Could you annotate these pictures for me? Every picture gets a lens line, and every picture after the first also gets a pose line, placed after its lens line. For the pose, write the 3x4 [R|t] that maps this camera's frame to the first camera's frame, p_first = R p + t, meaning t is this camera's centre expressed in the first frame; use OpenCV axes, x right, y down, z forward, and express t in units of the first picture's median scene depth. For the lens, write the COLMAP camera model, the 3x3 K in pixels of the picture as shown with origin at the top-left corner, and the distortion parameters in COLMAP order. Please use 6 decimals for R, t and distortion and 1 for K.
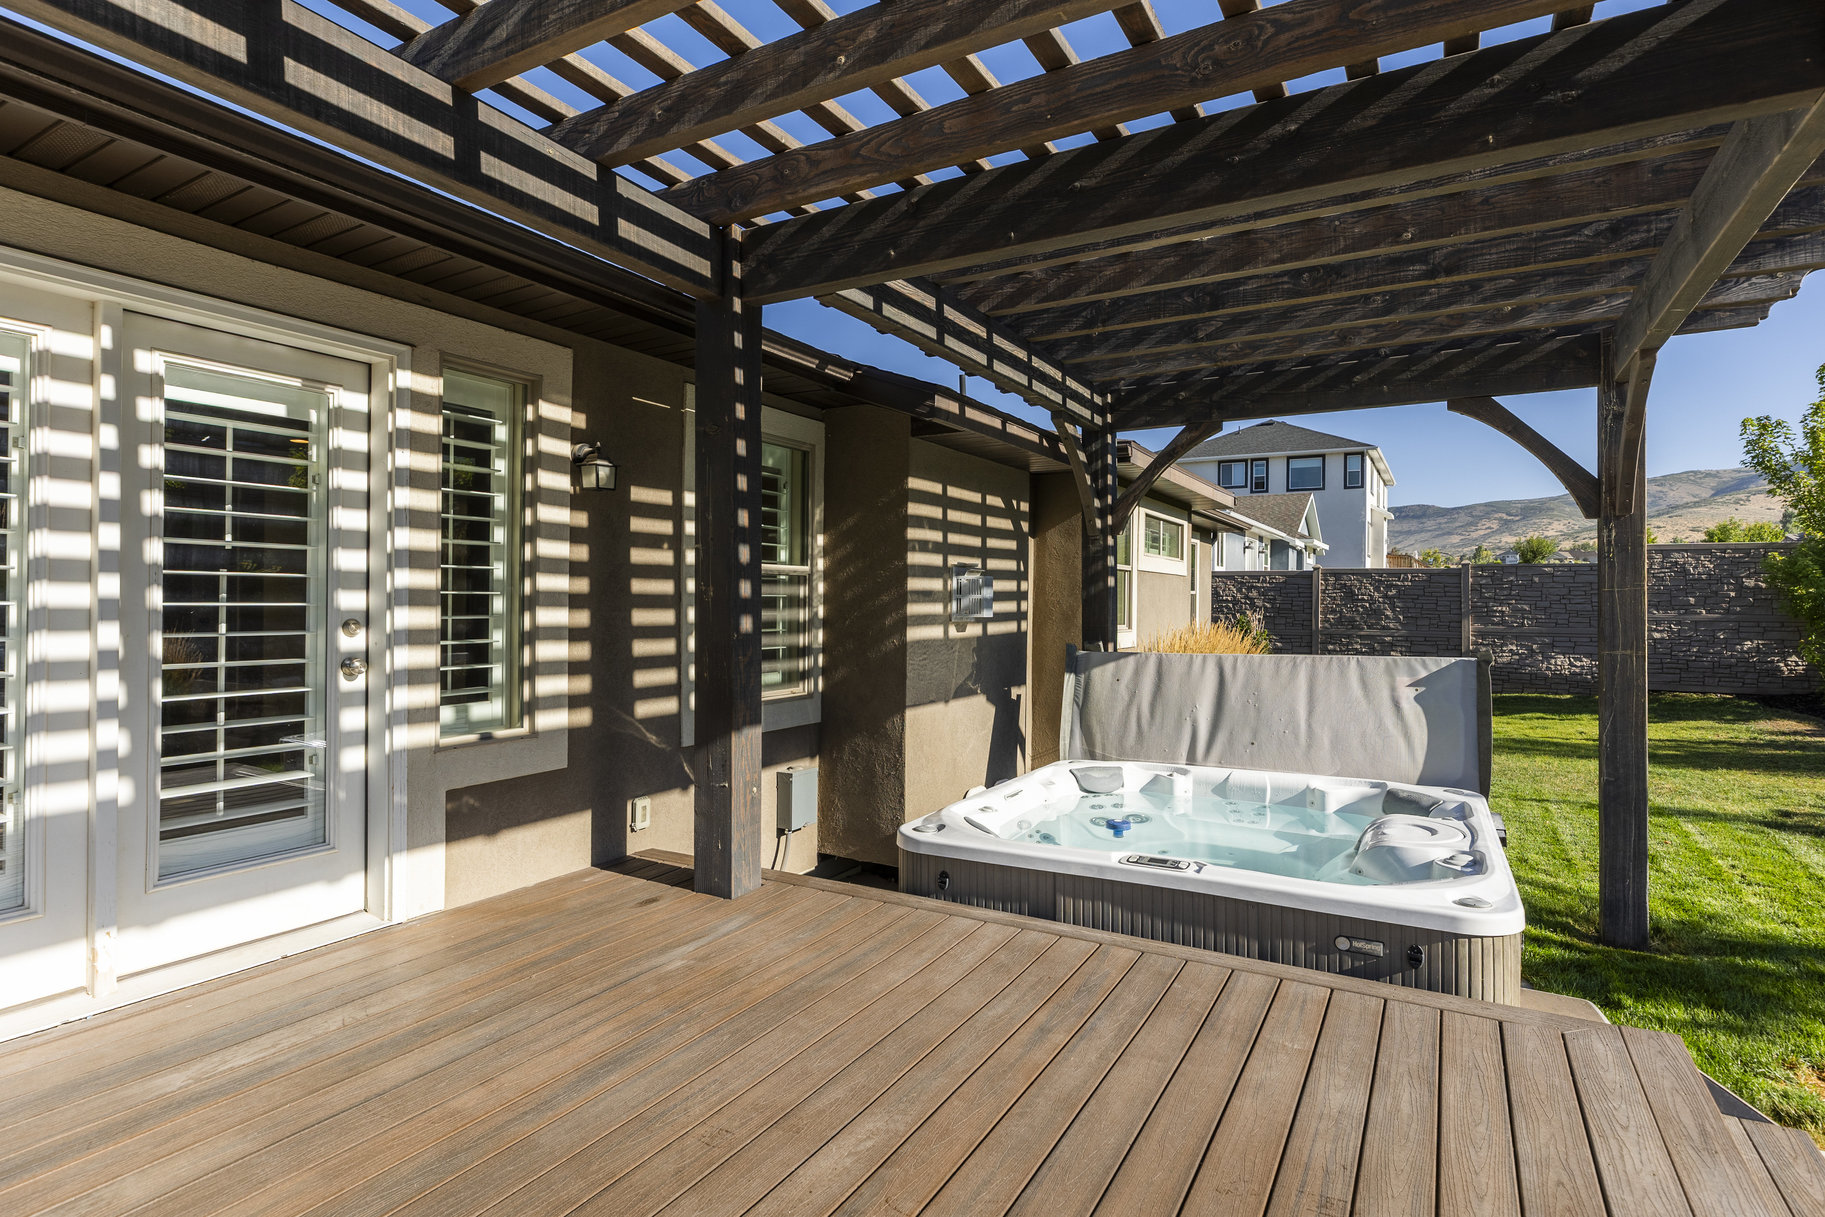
lens RADIAL K [[909.1, 0, 962.6], [0, 909.1, 606.2], [0, 0, 1]] dist [-0.003714, -0.001299]
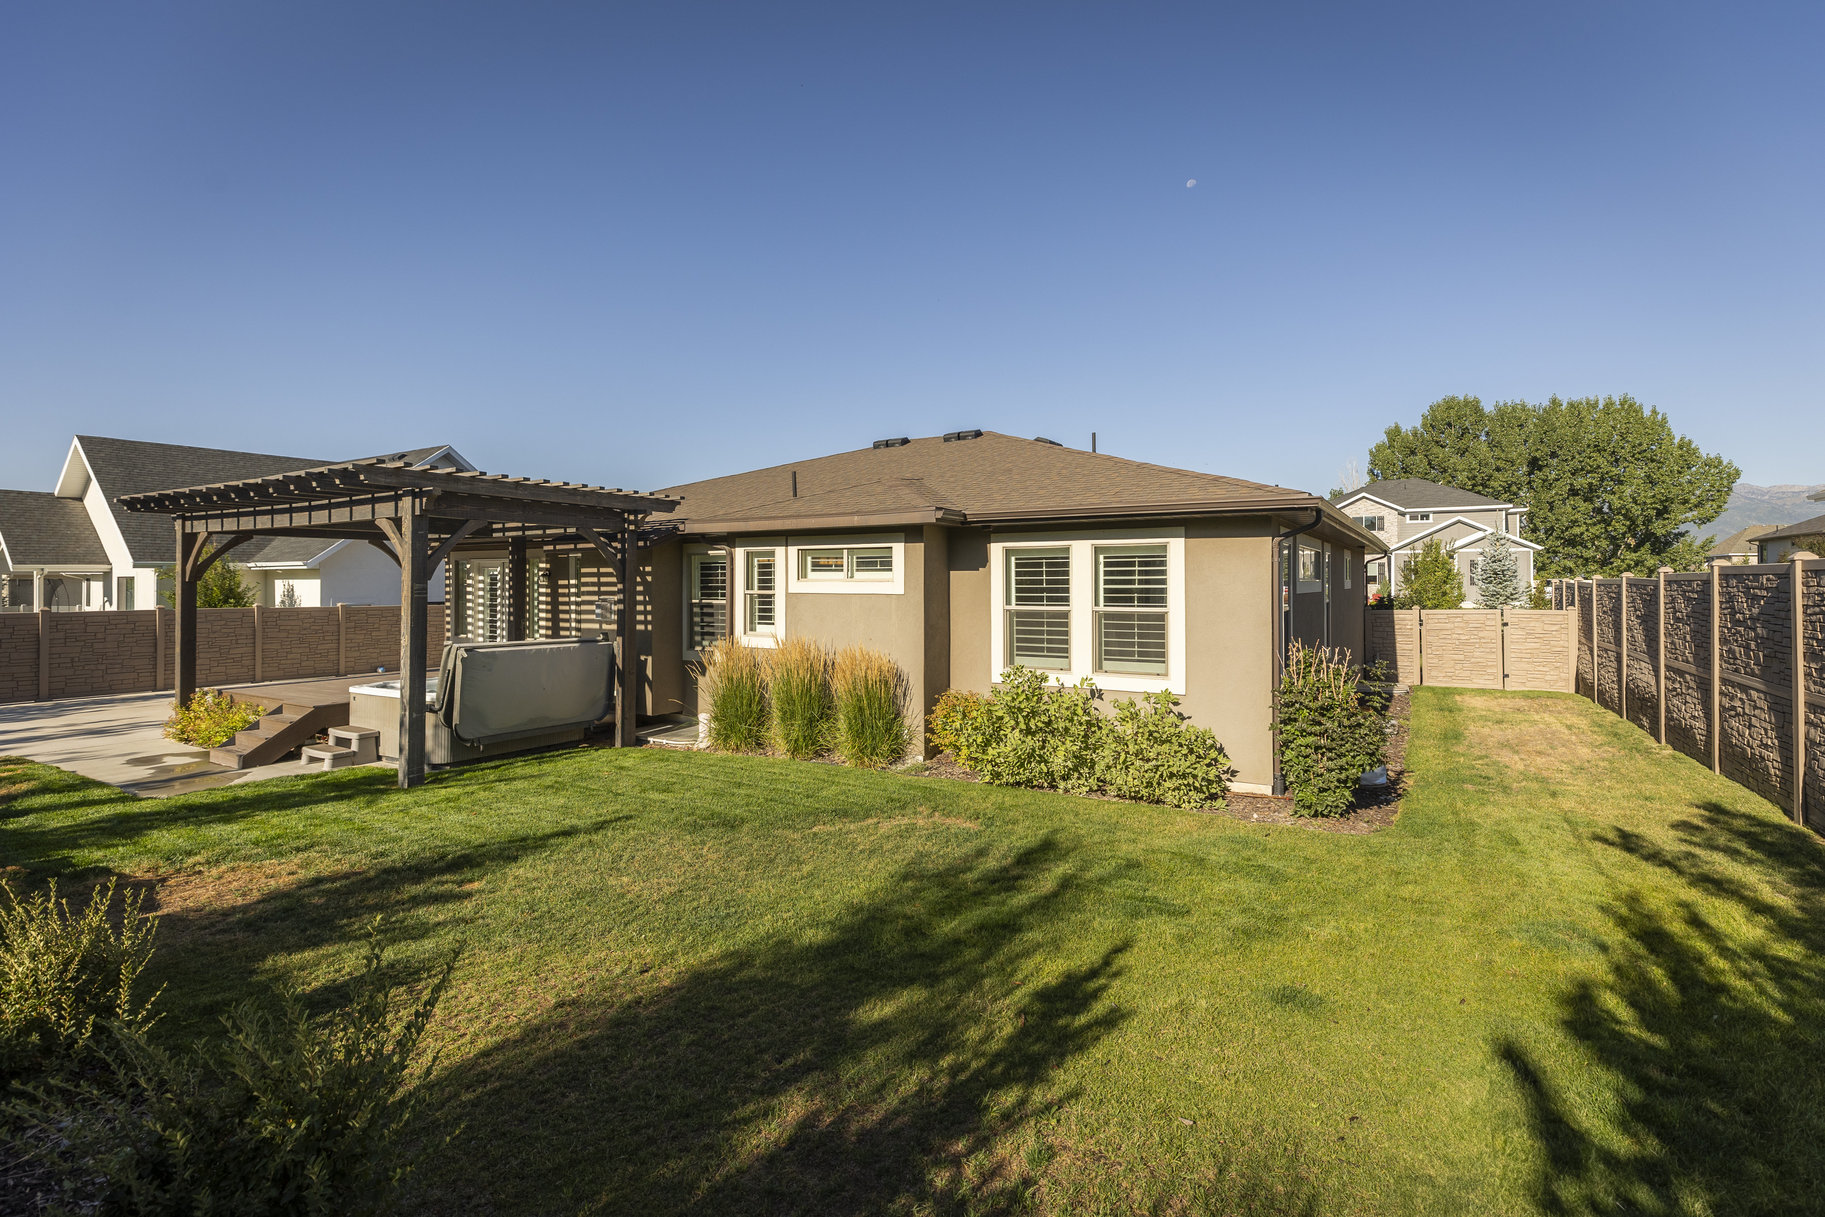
lens RADIAL K [[796.2, 0, 905.9], [0, 796.2, 599.8], [0, 0, 1]] dist [0.001919, 0.000299]
pose [[-0.047143, 0.008133, -0.998855, 2.462797], [-0.007796, 0.999933, 0.008509, -0.079507], [0.998858, 0.008188, -0.047077, 2.229515]]
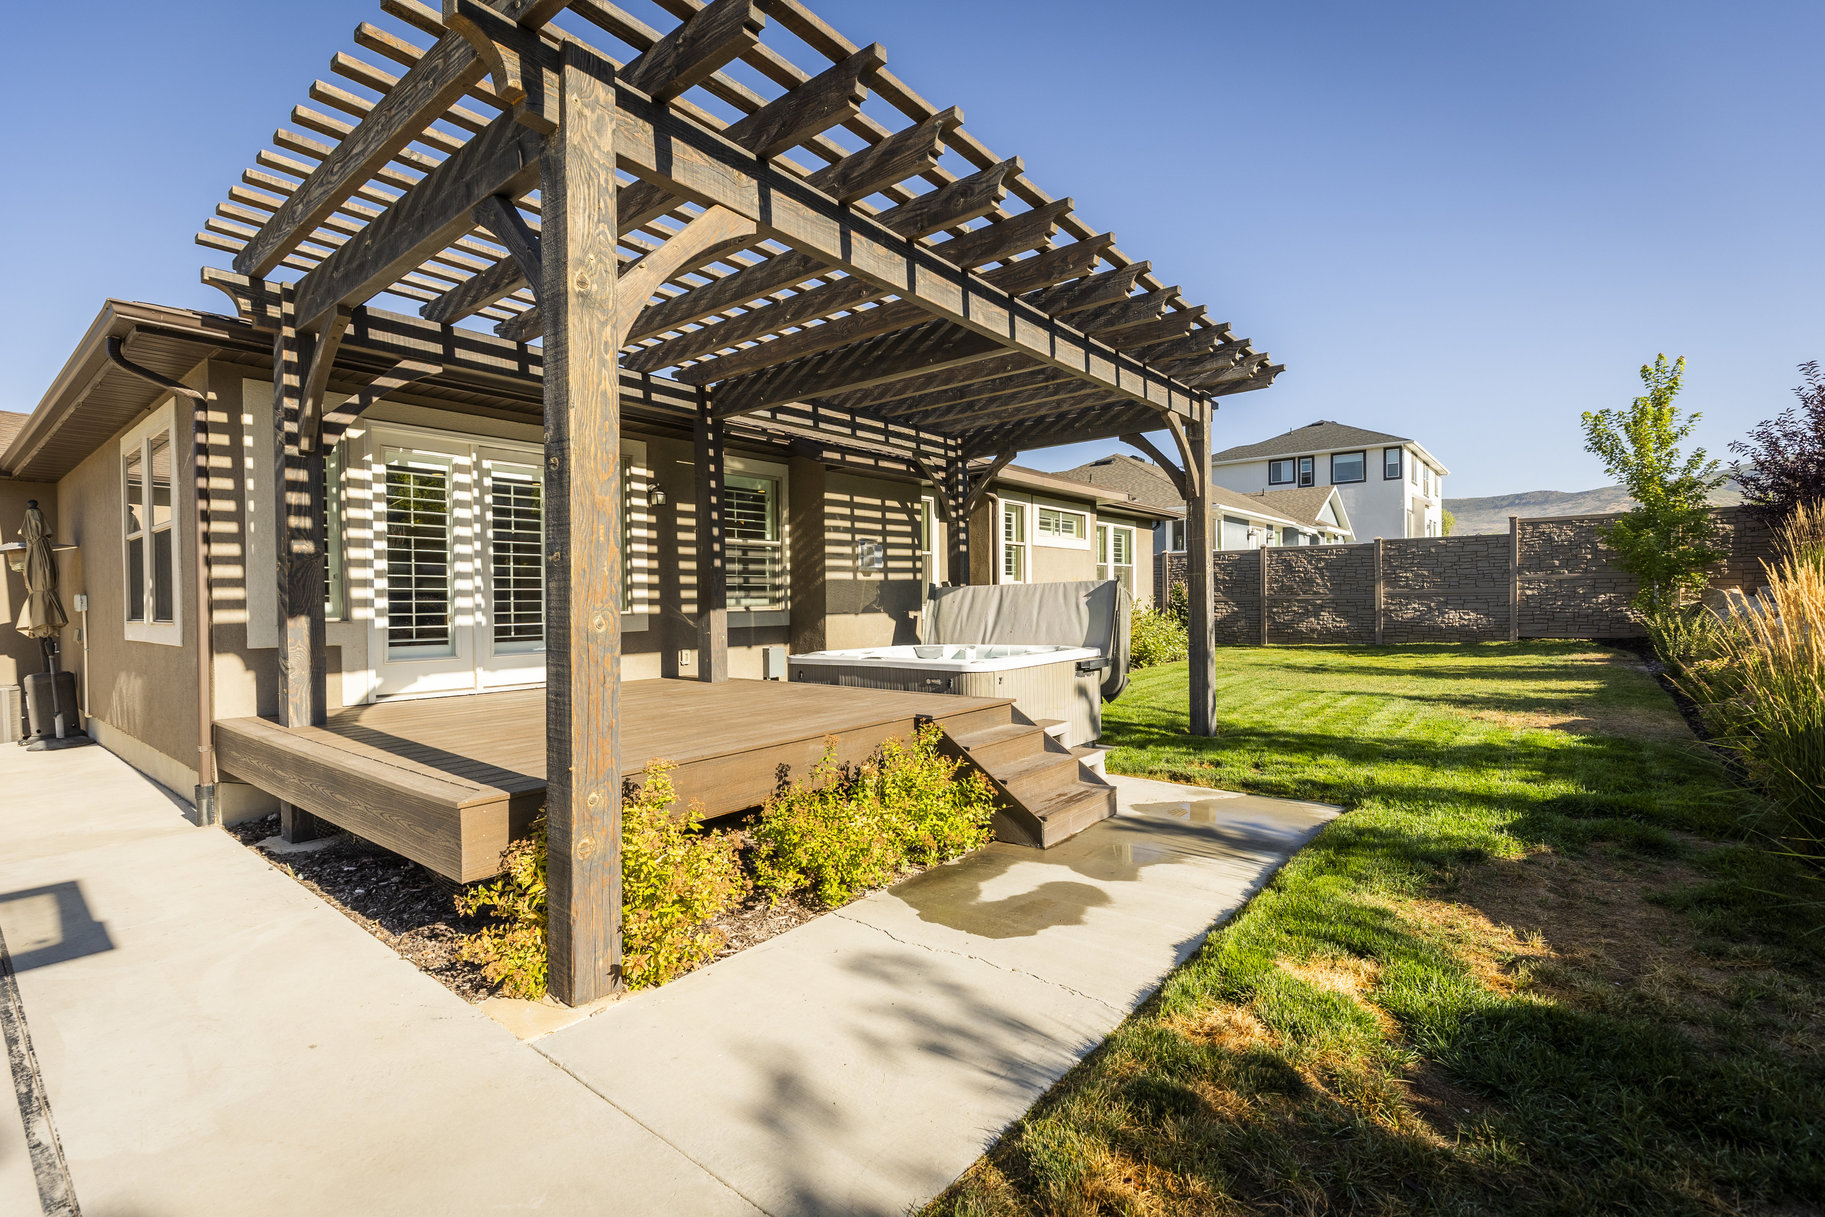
lens RADIAL K [[796.2, 0, 918.3], [0, 796.2, 618.4], [0, 0, 1]] dist [0.001919, 0.000299]
pose [[0.982491, -0.012168, -0.185911, 0.462573], [0.016399, 0.999640, 0.021234, 0.093001], [0.185585, -0.023911, 0.982337, -0.635865]]
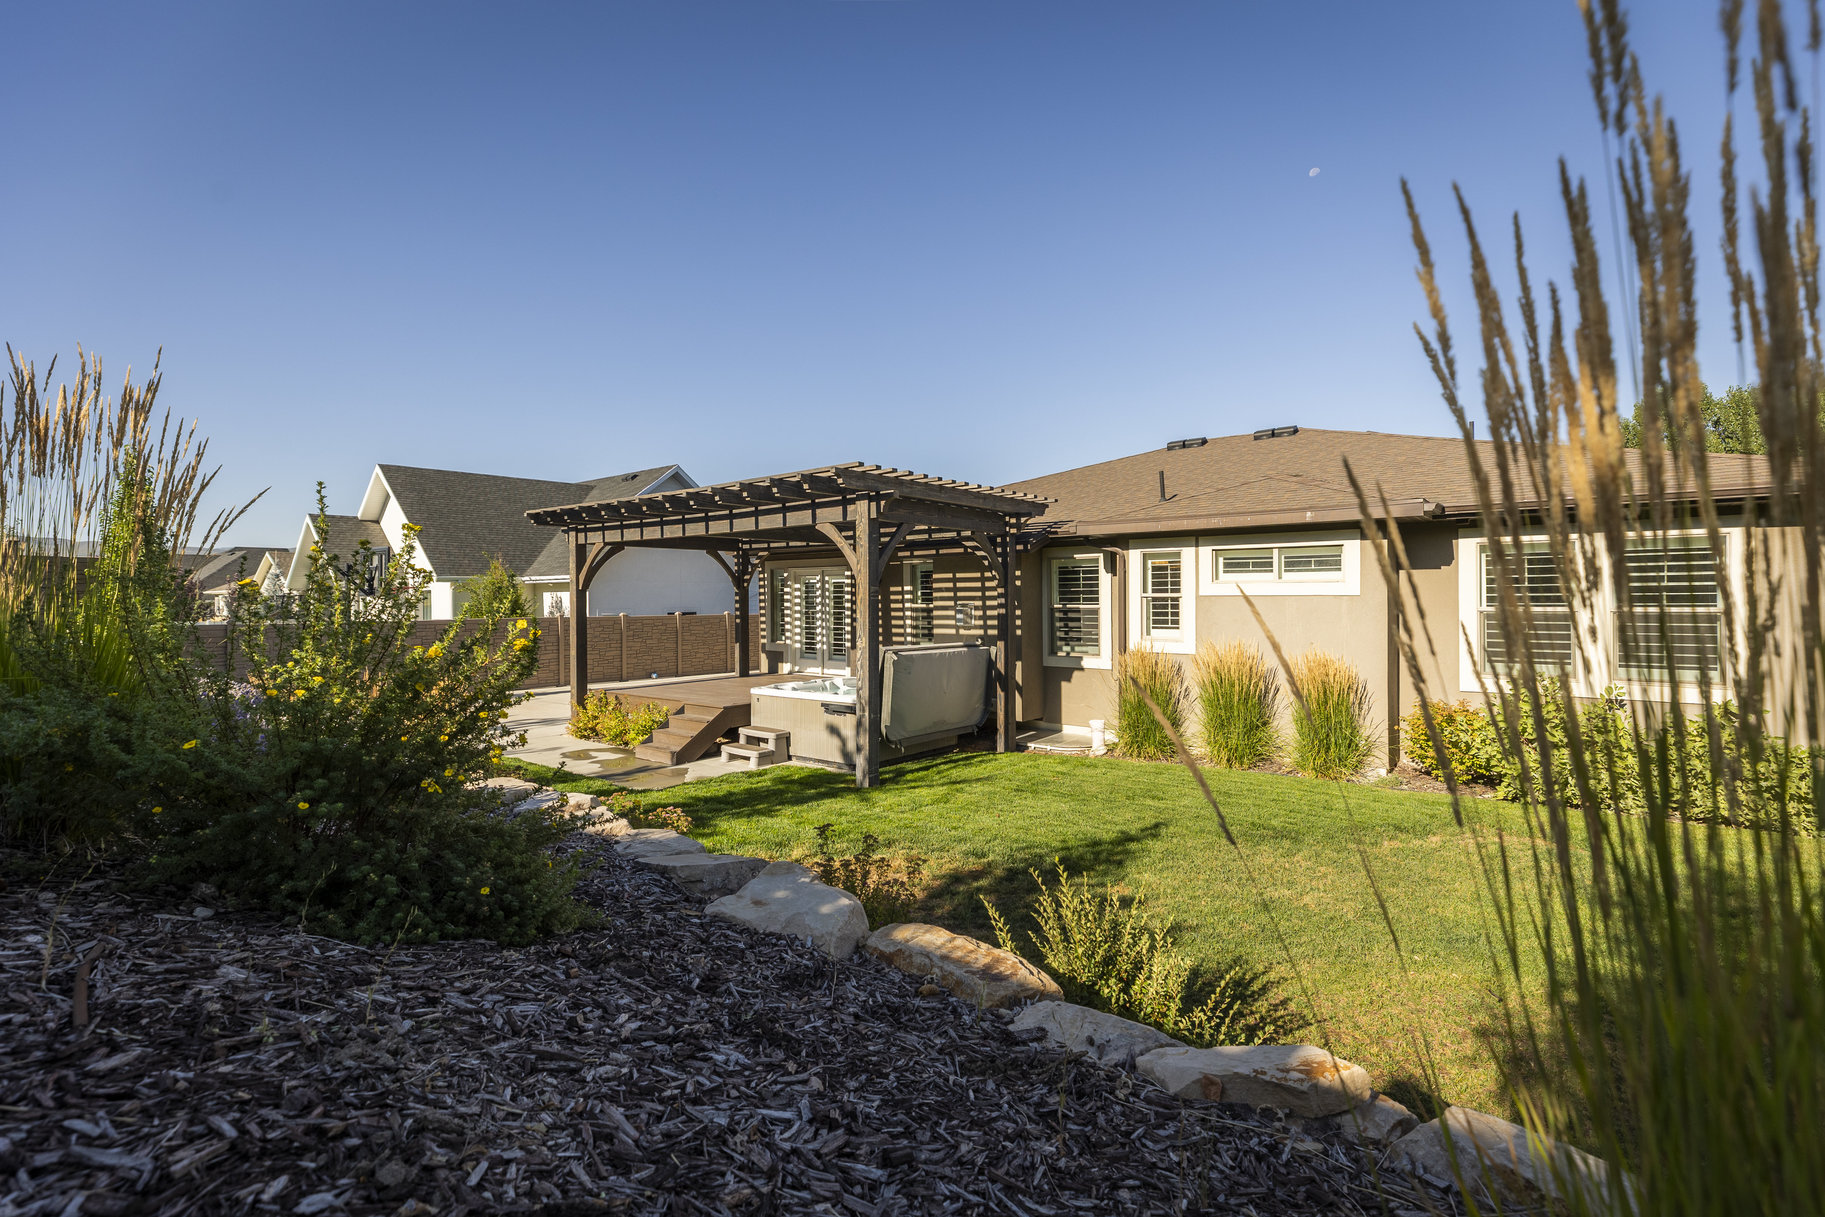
lens RADIAL K [[796.2, 0, 915.3], [0, 796.2, 614.1], [0, 0, 1]] dist [0.001919, 0.000299]
pose [[-0.188475, 0.008982, -0.982037, 2.486311], [-0.004412, 0.999940, 0.009993, -0.046894], [0.982068, 0.006216, -0.188424, 1.488179]]
